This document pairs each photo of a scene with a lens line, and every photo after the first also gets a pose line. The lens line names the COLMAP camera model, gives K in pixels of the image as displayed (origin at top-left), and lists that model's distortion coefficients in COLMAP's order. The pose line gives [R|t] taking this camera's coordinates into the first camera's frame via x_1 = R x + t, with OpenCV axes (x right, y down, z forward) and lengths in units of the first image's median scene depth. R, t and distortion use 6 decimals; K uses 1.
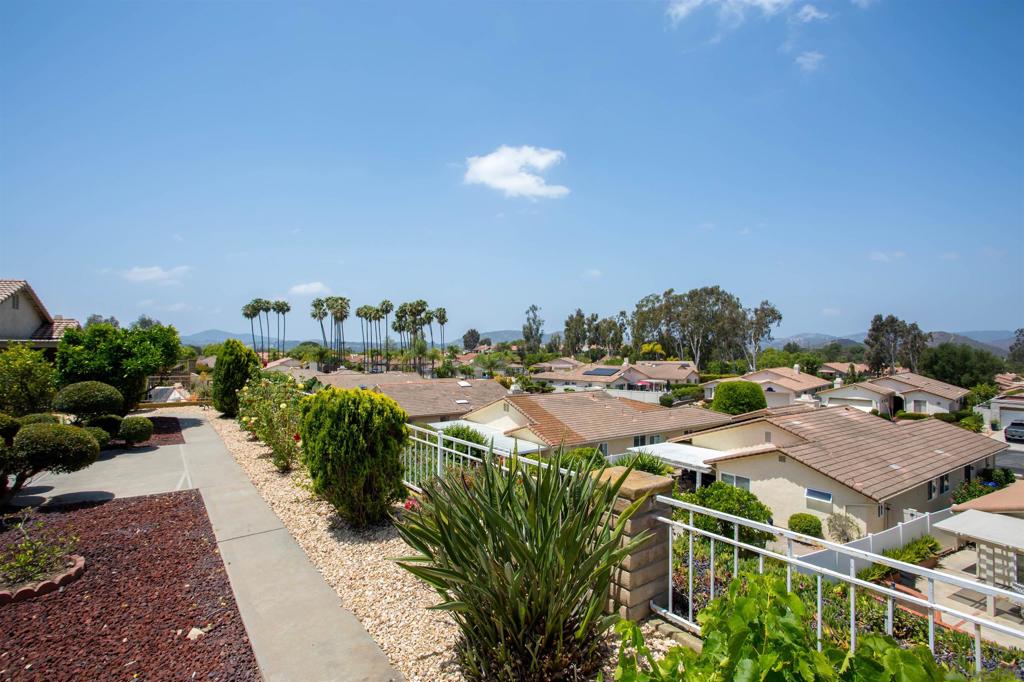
lens RADIAL K [[489.0, 0, 504.7], [0, 489.0, 341.7], [0, 0, 1]] dist [-0.062672, 0.021727]
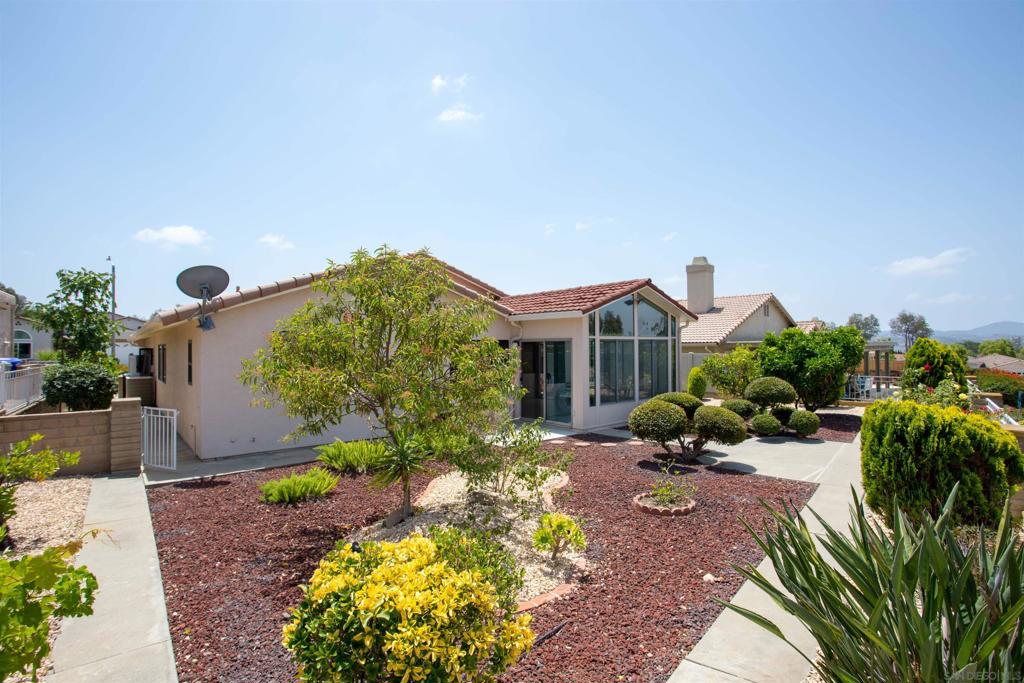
lens RADIAL K [[499.4, 0, 523.7], [0, 499.4, 340.2], [0, 0, 1]] dist [-0.027944, 0.000219]
pose [[0.256583, -0.013246, -0.966431, 0.176303], [0.016445, 0.999821, -0.009337, -0.008360], [0.966382, -0.013497, 0.256755, 0.058300]]
